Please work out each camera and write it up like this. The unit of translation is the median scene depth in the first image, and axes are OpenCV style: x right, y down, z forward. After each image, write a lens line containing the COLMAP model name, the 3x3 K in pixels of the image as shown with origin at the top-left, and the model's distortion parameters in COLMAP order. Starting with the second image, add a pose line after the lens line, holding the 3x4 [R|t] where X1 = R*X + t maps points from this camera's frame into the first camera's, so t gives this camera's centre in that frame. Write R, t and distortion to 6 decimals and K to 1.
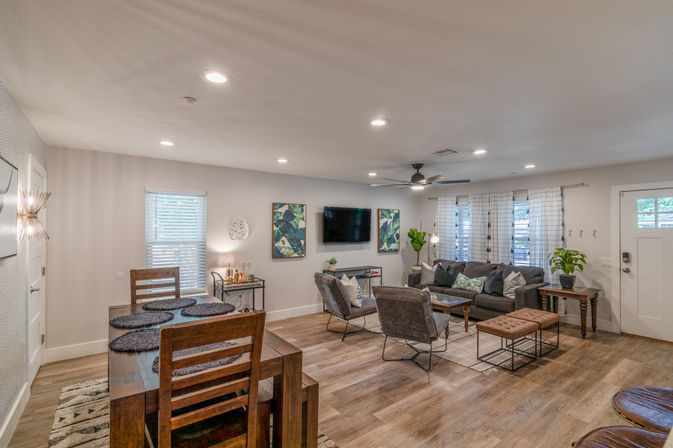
lens RADIAL K [[310.0, 0, 305.0], [0, 310.0, 230.6], [0, 0, 1]] dist [0.000145, -0.000388]
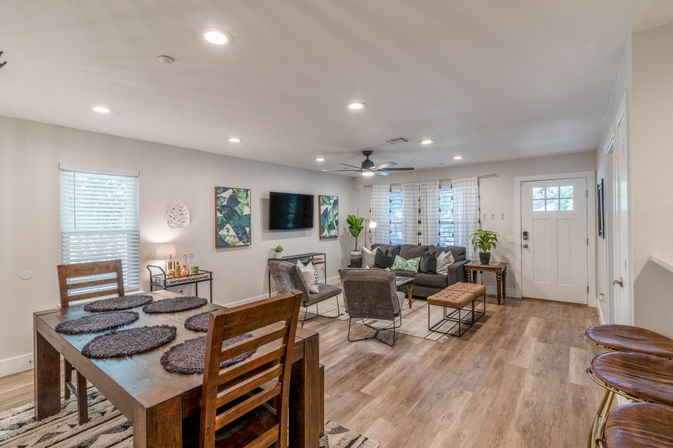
lens RADIAL K [[324.6, 0, 311.2], [0, 324.6, 223.0], [0, 0, 1]] dist [0.000392, -0.000139]
pose [[0.958317, -0.014370, 0.285346, -0.132098], [0.012418, 0.999885, 0.008649, 0.014401], [-0.285438, -0.004745, 0.958385, 0.011780]]
